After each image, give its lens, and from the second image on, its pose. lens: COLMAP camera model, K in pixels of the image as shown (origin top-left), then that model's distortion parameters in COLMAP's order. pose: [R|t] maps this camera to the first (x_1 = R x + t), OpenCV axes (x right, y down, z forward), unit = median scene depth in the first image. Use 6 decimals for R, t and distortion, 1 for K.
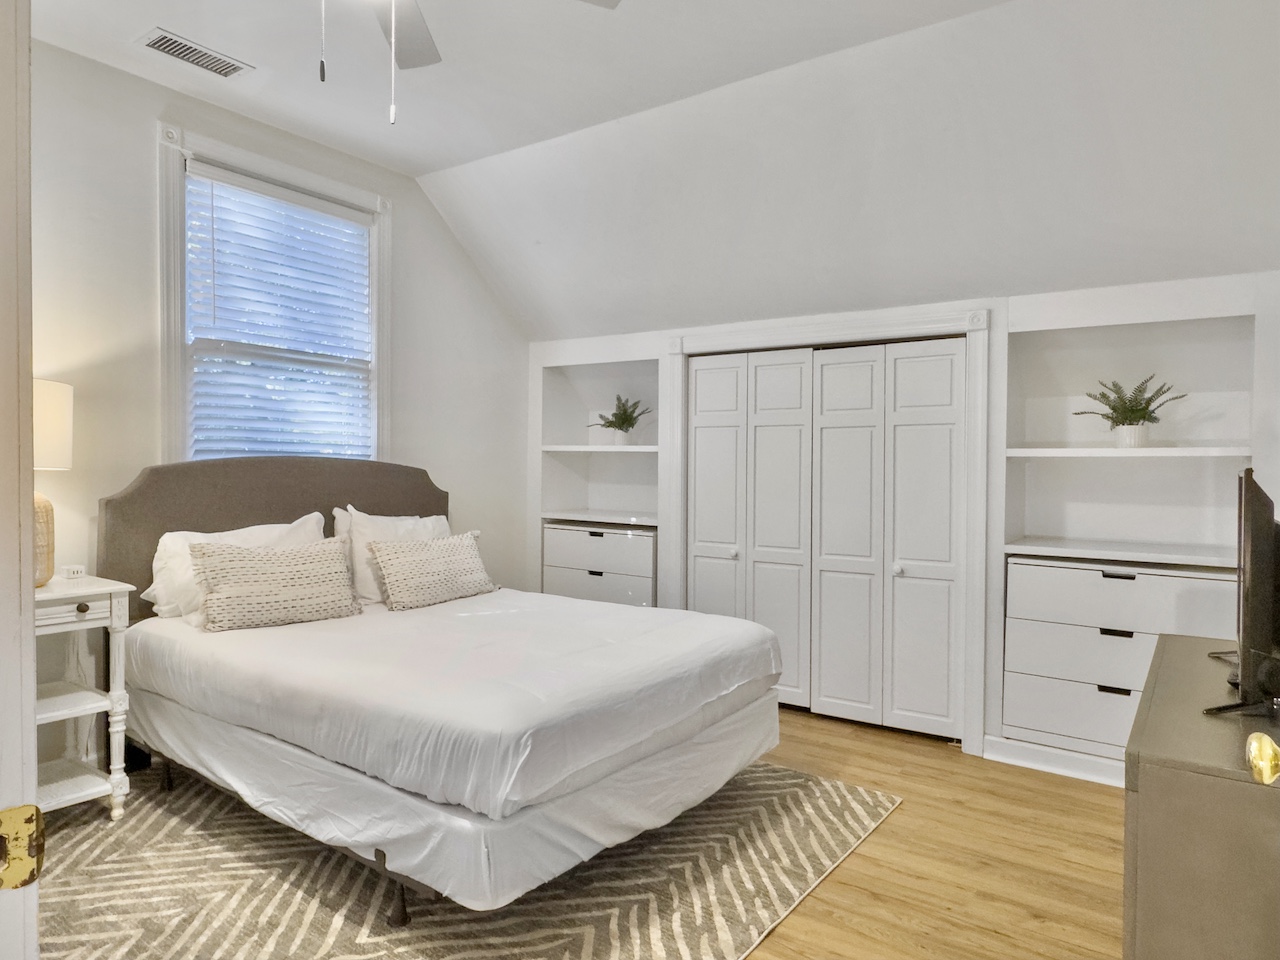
lens RADIAL K [[815.8, 0, 640.0], [0, 815.8, 480.0], [0, 0, 1]] dist [-0.007233, -0.001577]
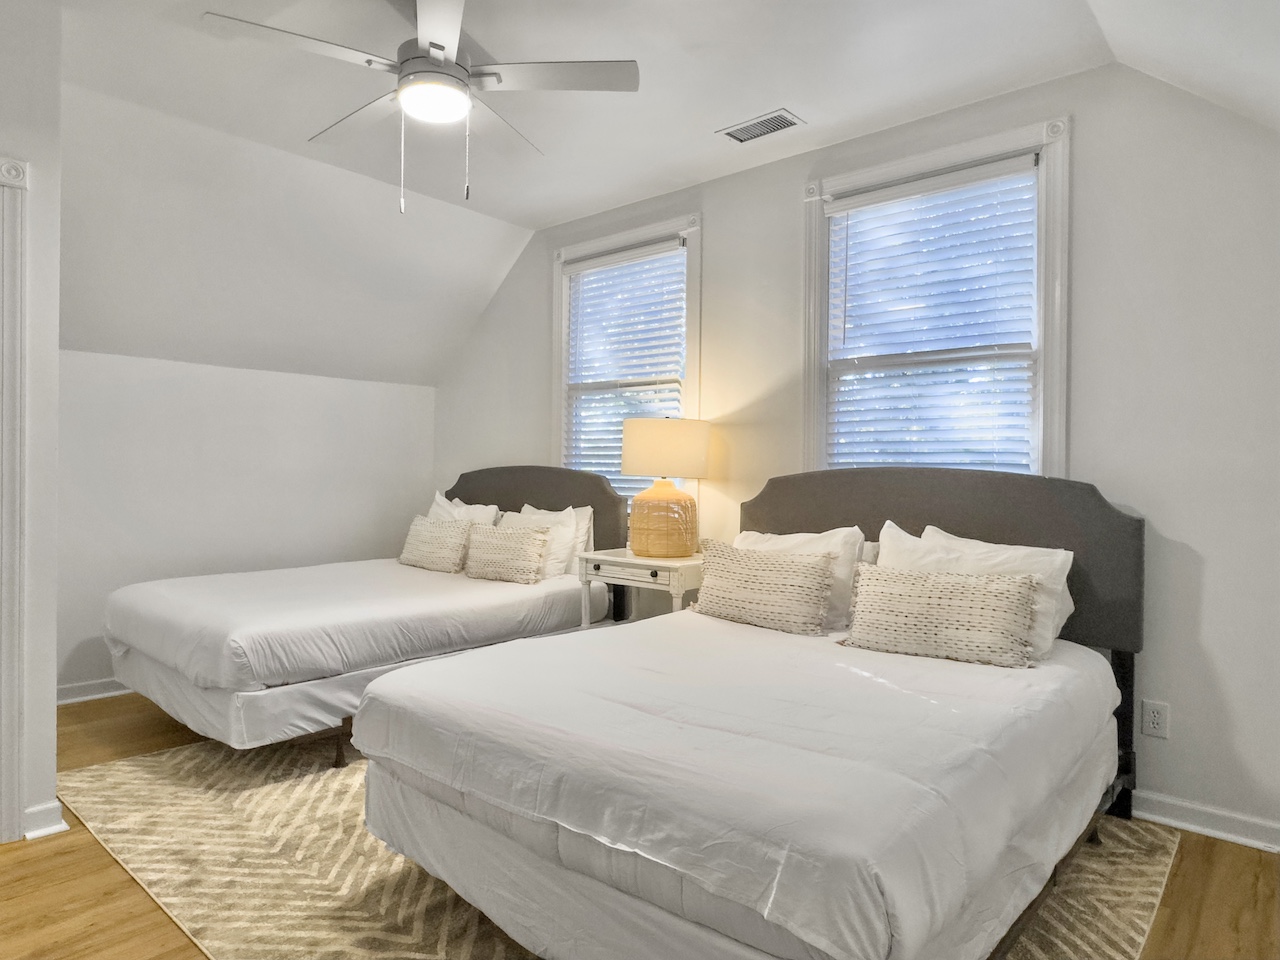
lens RADIAL K [[815.8, 0, 640.0], [0, 815.8, 480.0], [0, 0, 1]] dist [-0.007233, -0.001577]
pose [[-0.114454, -0.002700, -0.993425, 0.560393], [-0.031046, 0.999518, 0.000861, -0.006811], [0.992943, 0.030940, -0.114483, 0.848319]]
